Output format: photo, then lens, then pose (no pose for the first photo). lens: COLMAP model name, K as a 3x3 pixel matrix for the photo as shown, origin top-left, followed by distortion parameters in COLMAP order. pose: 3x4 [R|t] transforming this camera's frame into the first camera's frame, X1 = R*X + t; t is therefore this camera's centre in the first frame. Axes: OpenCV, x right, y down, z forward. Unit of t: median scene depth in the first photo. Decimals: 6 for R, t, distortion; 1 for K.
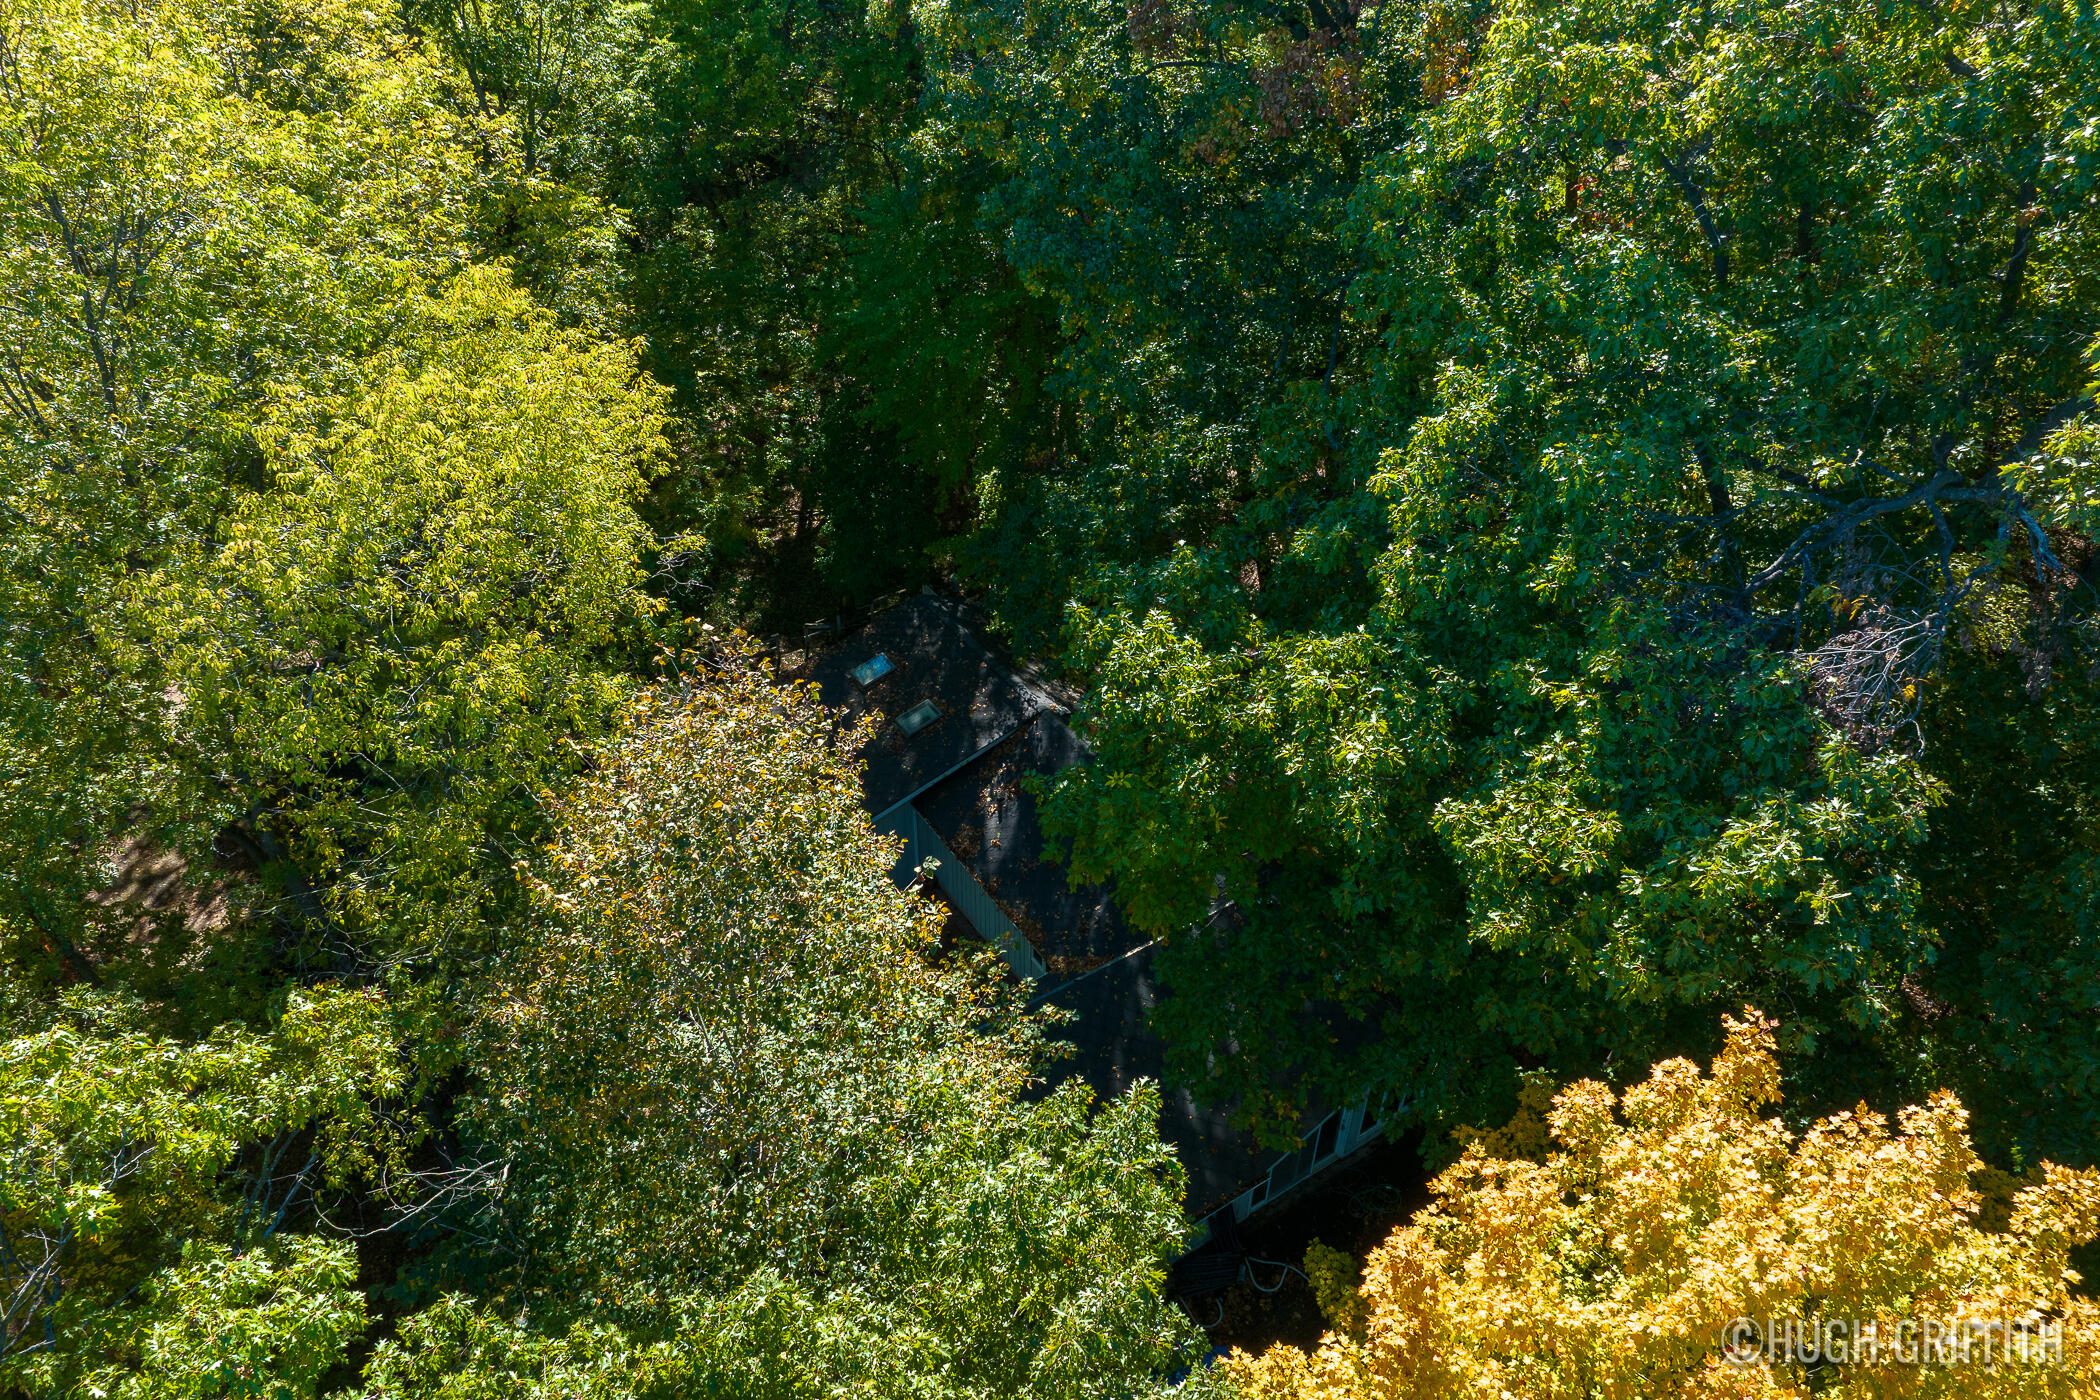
lens RADIAL K [[1471.0, 0, 1050.0], [0, 1471.0, 700.0], [0, 0, 1]] dist [-0.058353, 0.030797]
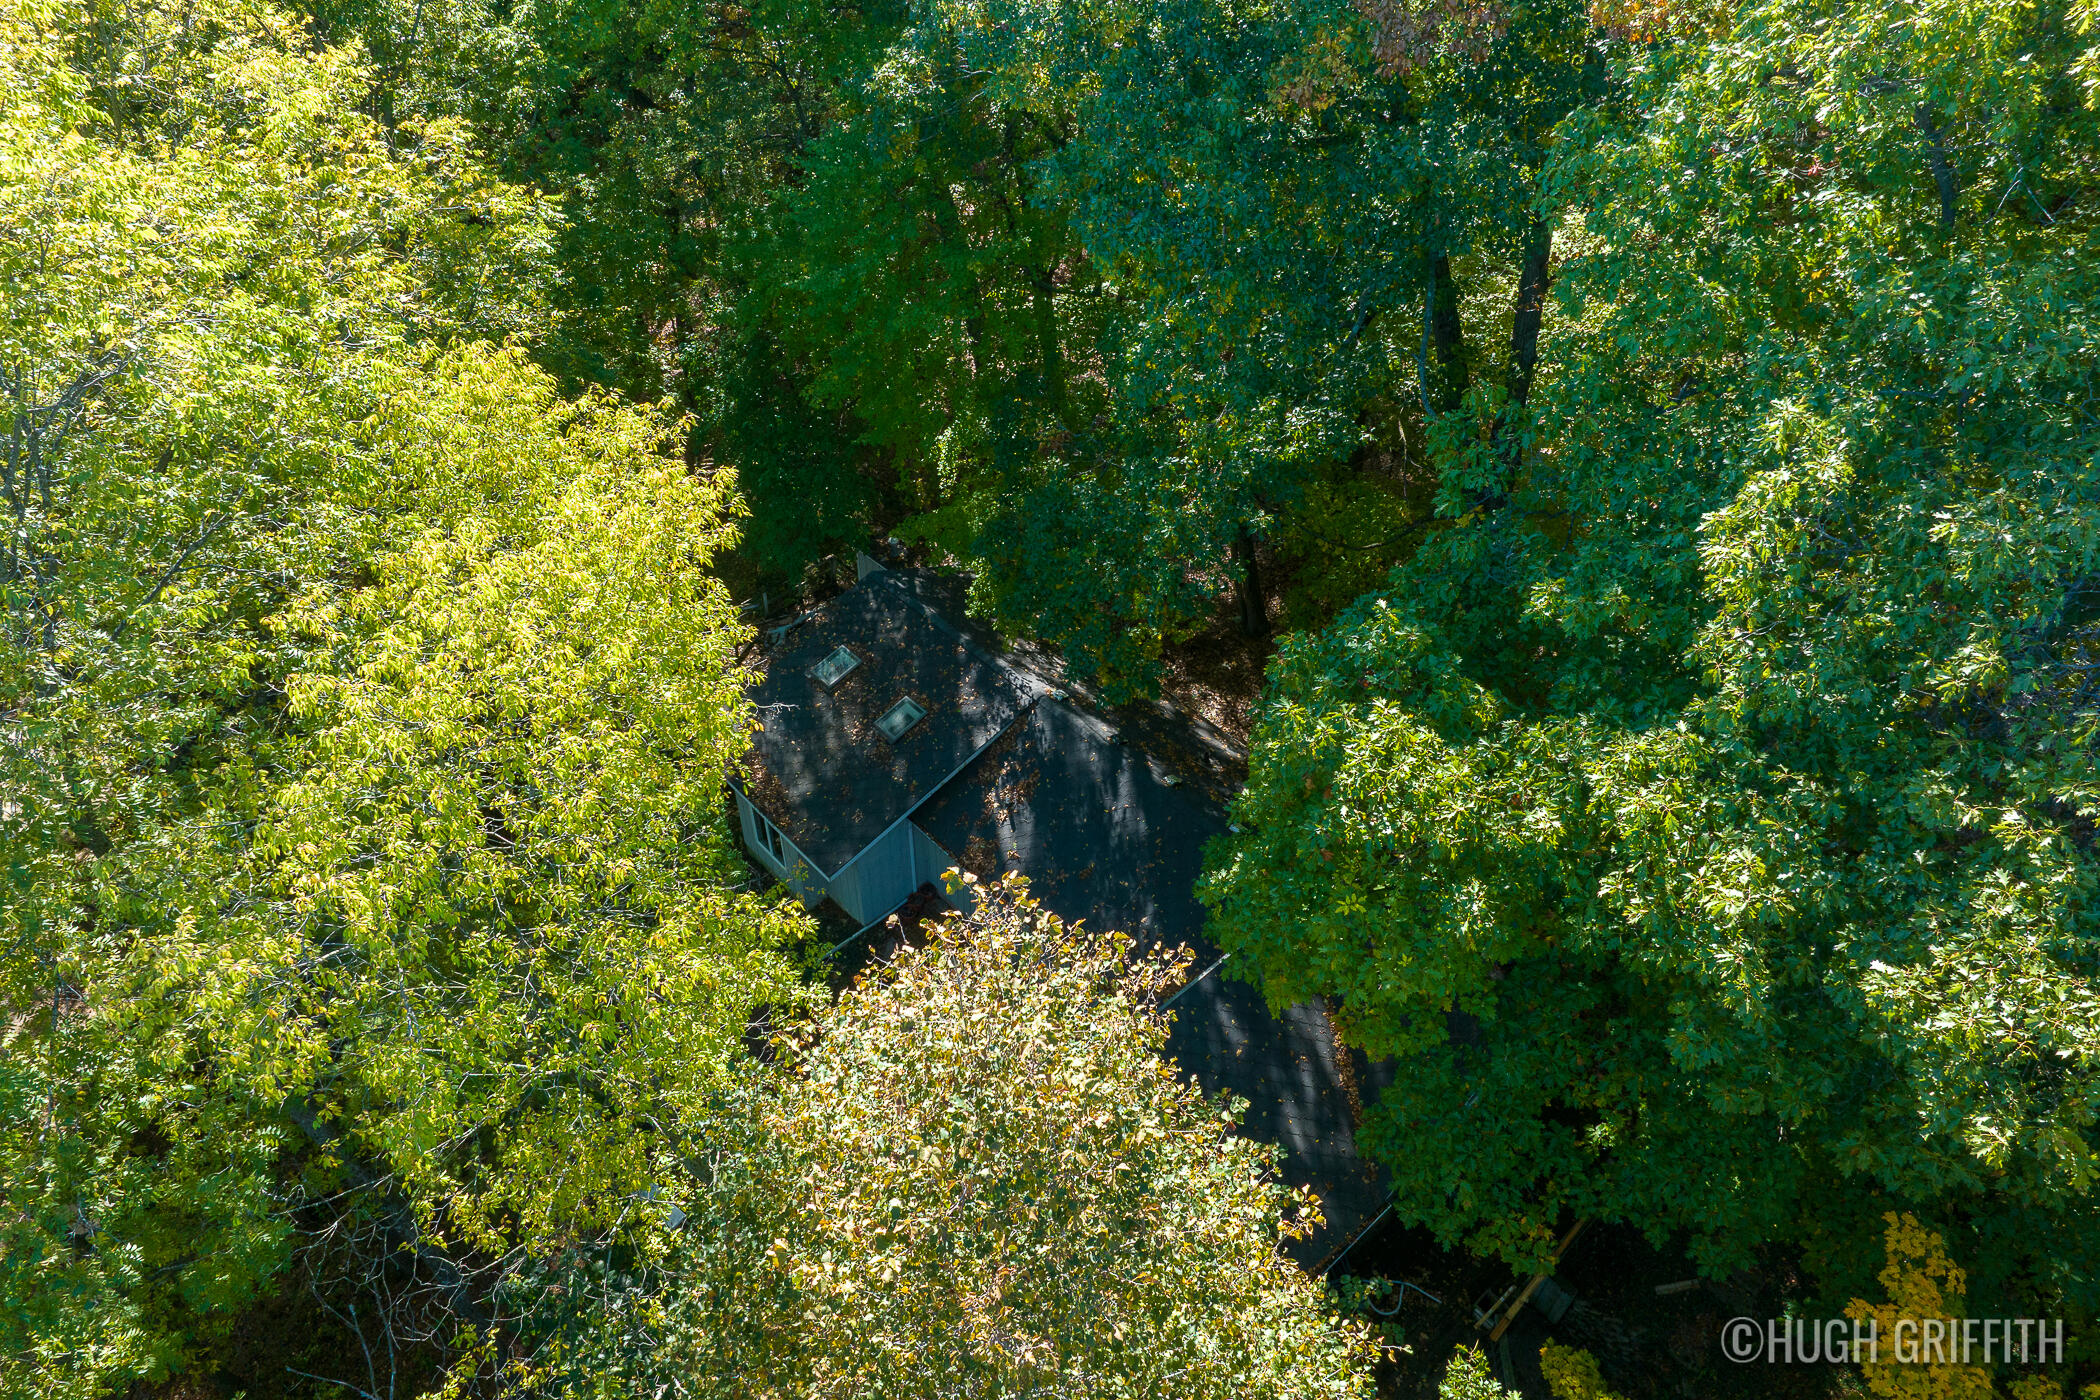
lens RADIAL K [[1471.0, 0, 1050.0], [0, 1471.0, 700.0], [0, 0, 1]] dist [-0.058353, 0.030797]
pose [[0.987169, -0.111224, 0.114571, -0.201408], [0.100083, 0.990062, 0.098794, -0.157393], [-0.124421, -0.086059, 0.988490, 0.202825]]
